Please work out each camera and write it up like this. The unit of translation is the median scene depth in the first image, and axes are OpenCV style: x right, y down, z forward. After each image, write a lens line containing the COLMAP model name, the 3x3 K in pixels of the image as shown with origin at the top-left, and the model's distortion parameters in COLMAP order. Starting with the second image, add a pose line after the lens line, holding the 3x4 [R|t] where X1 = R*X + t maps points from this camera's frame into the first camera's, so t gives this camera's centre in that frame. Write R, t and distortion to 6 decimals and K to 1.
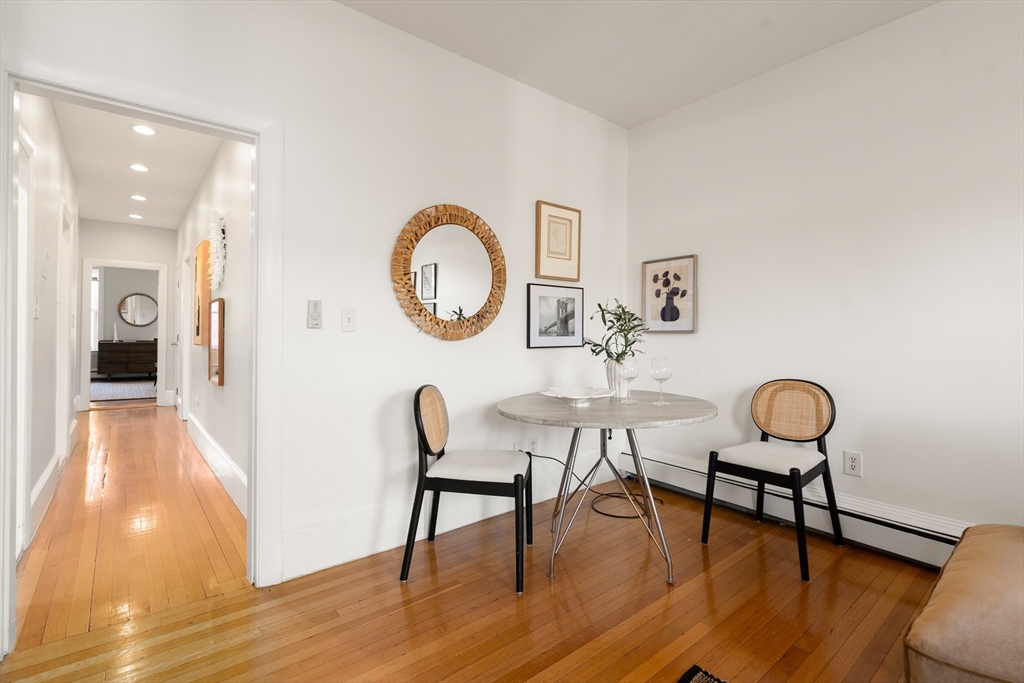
lens RADIAL K [[477.7, 0, 513.2], [0, 477.7, 330.4], [0, 0, 1]] dist [0.000784, 0.000532]
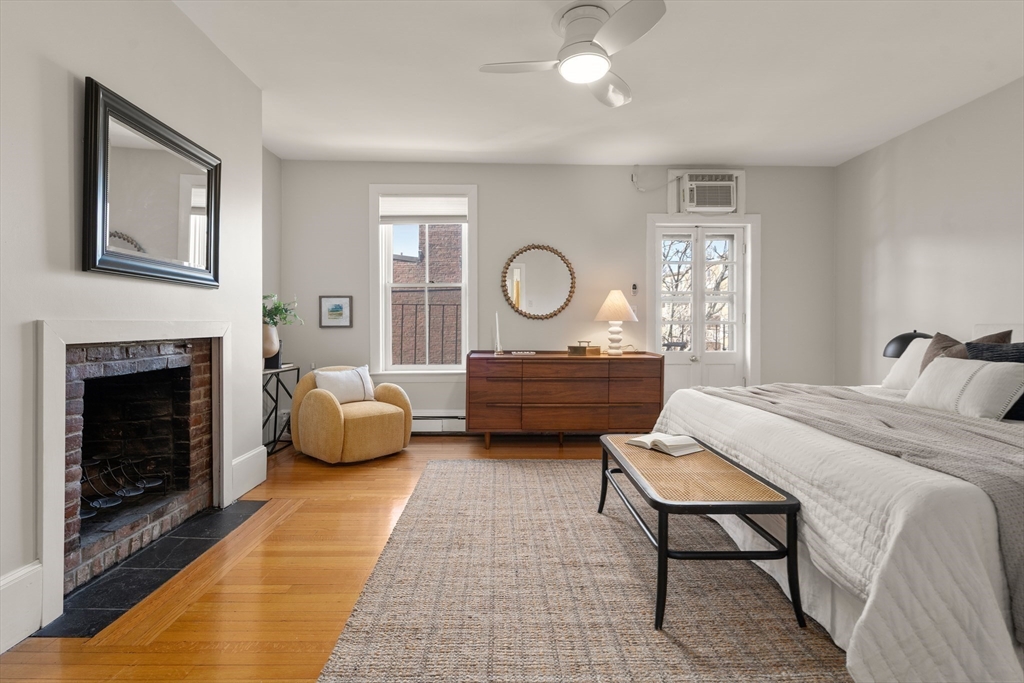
lens RADIAL K [[477.7, 0, 513.2], [0, 477.7, 330.4], [0, 0, 1]] dist [0.000784, 0.000532]
pose [[0.786725, 0.001774, -0.617302, -0.550063], [0.004772, 0.999949, 0.008955, -0.001776], [0.617286, -0.009991, 0.786676, 0.663514]]
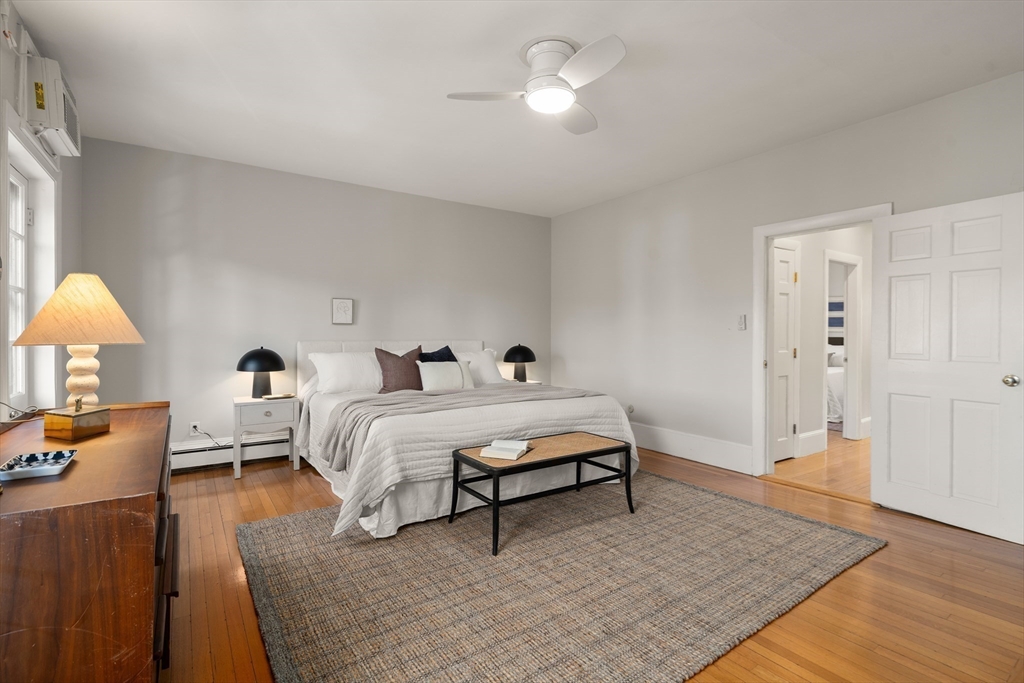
lens RADIAL K [[477.7, 0, 513.2], [0, 477.7, 330.4], [0, 0, 1]] dist [0.000784, 0.000532]
pose [[0.084910, -0.000751, 0.996388, -0.932518], [-0.007164, 0.999973, 0.001364, -0.013509], [-0.996363, -0.007254, 0.084902, 0.879862]]
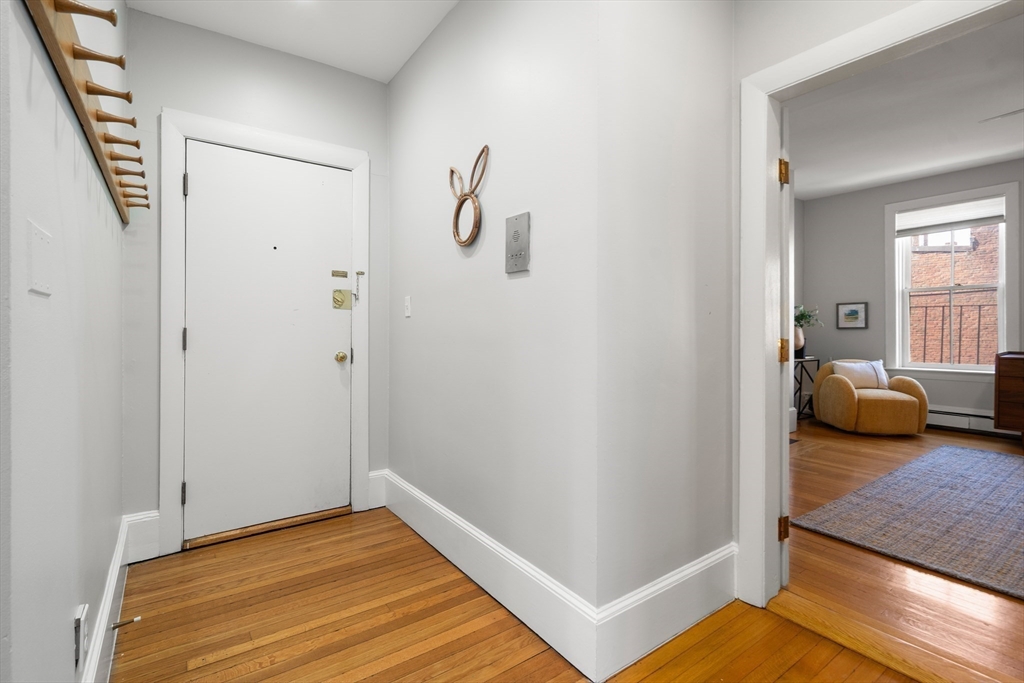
lens RADIAL K [[477.7, 0, 513.2], [0, 477.7, 330.4], [0, 0, 1]] dist [0.000784, 0.000532]
pose [[-0.073467, -0.001320, -0.997297, -0.374553], [0.005302, 0.999984, -0.001714, -0.000347], [0.997284, -0.005414, -0.073459, 0.561986]]
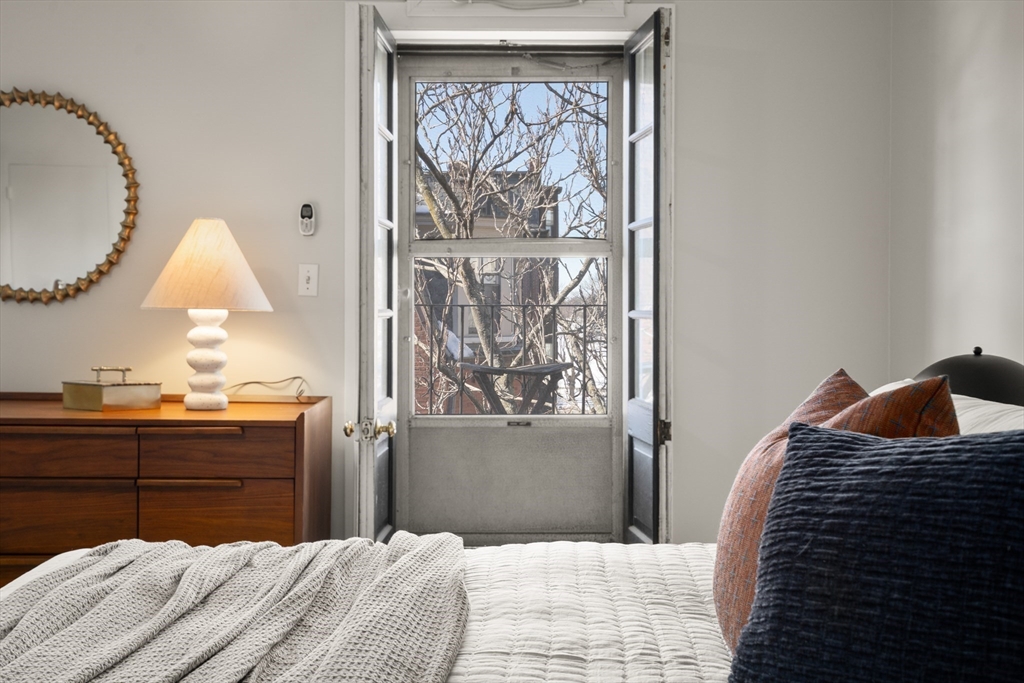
lens RADIAL K [[1040.6, 0, 512.0], [0, 1040.6, 341.5], [0, 0, 1]] dist [0.002301, 0.000316]
pose [[0.771234, 0.021460, -0.636190, -0.462017], [0.001455, 0.999370, 0.035475, -0.007555], [0.636550, -0.028285, 0.770716, 0.877975]]
